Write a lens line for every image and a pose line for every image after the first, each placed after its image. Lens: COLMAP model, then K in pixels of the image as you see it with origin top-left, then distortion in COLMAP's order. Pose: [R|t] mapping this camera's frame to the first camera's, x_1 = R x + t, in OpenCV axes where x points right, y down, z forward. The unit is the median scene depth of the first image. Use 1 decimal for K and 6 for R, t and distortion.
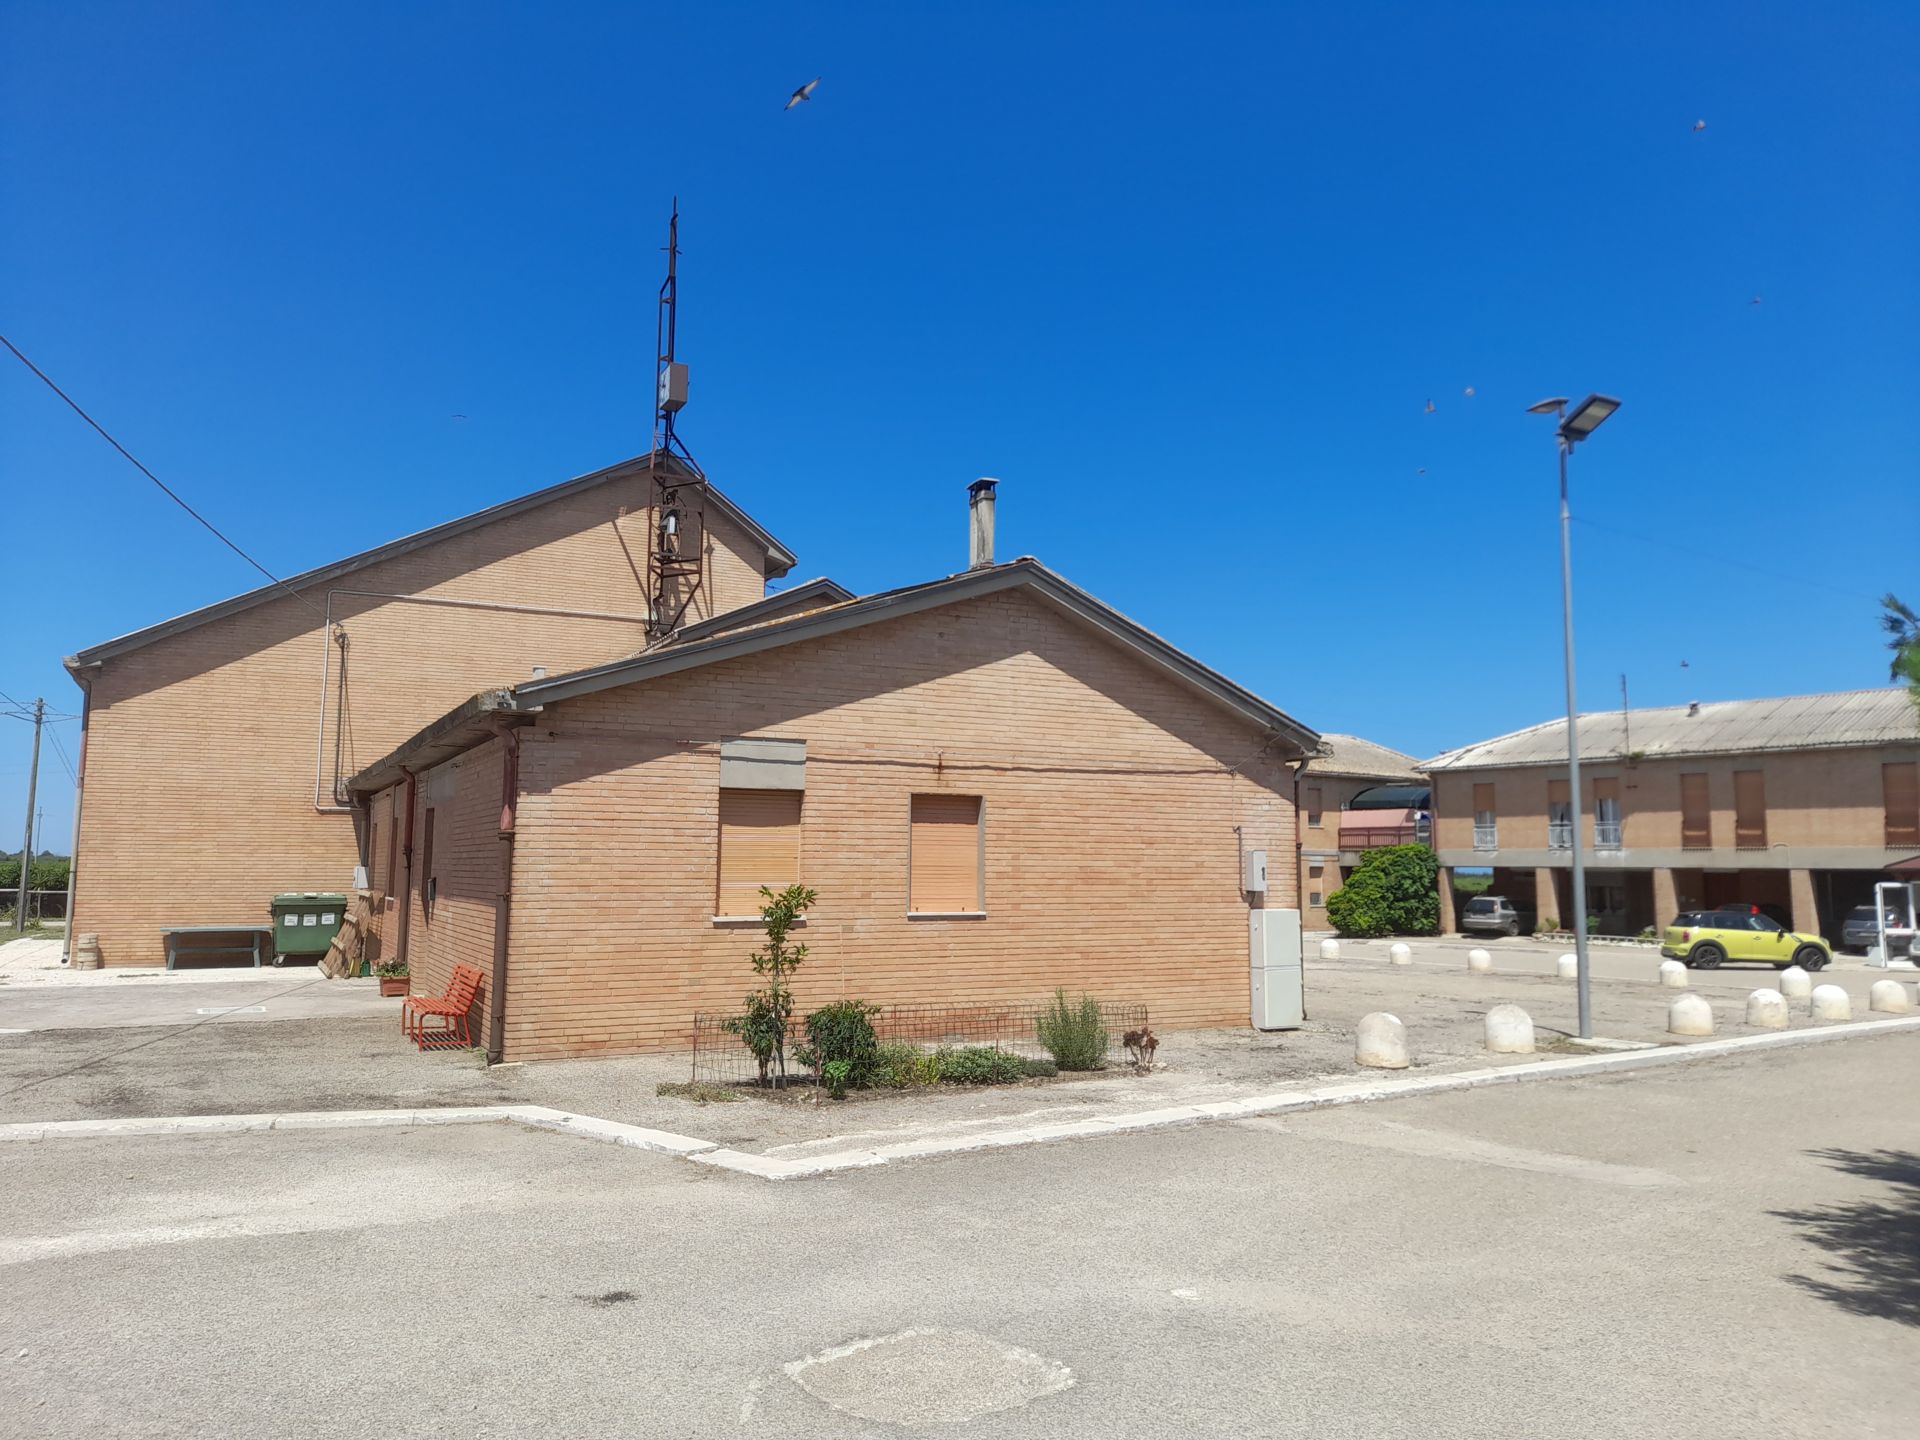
lens RADIAL K [[1427.4, 0, 960.0], [0, 1427.4, 720.0], [0, 0, 1]] dist [0.049505, -0.007103]
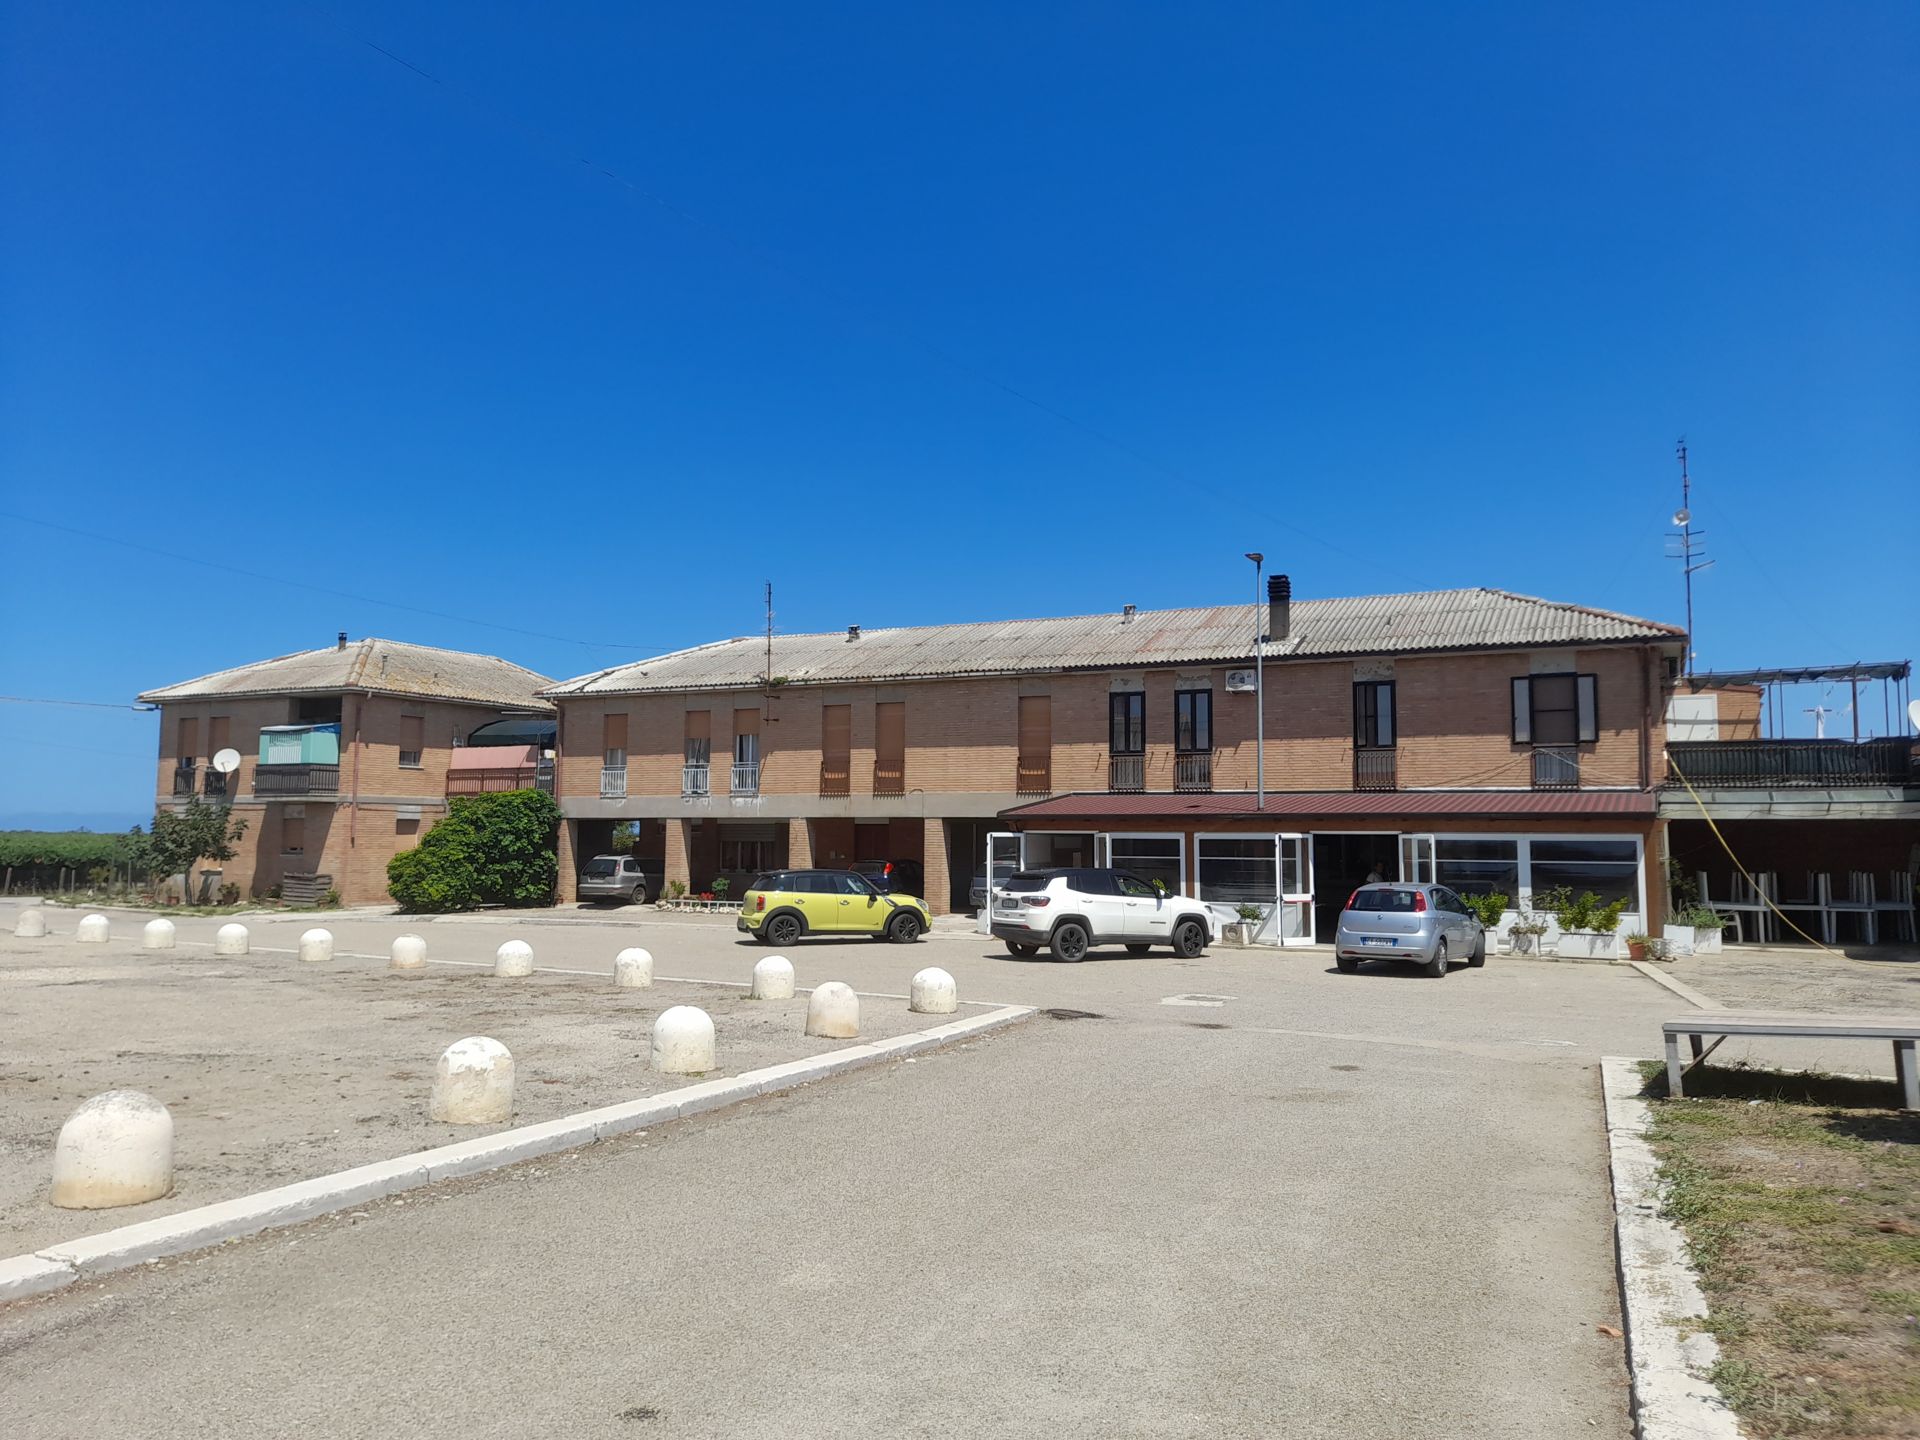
lens RADIAL K [[1427.4, 0, 960.0], [0, 1427.4, 720.0], [0, 0, 1]] dist [0.049505, -0.007103]
pose [[0.898532, 0.035092, 0.437502, 0.196075], [-0.045838, 0.998850, 0.014025, 0.028721], [-0.436507, -0.032656, 0.899108, 0.211475]]
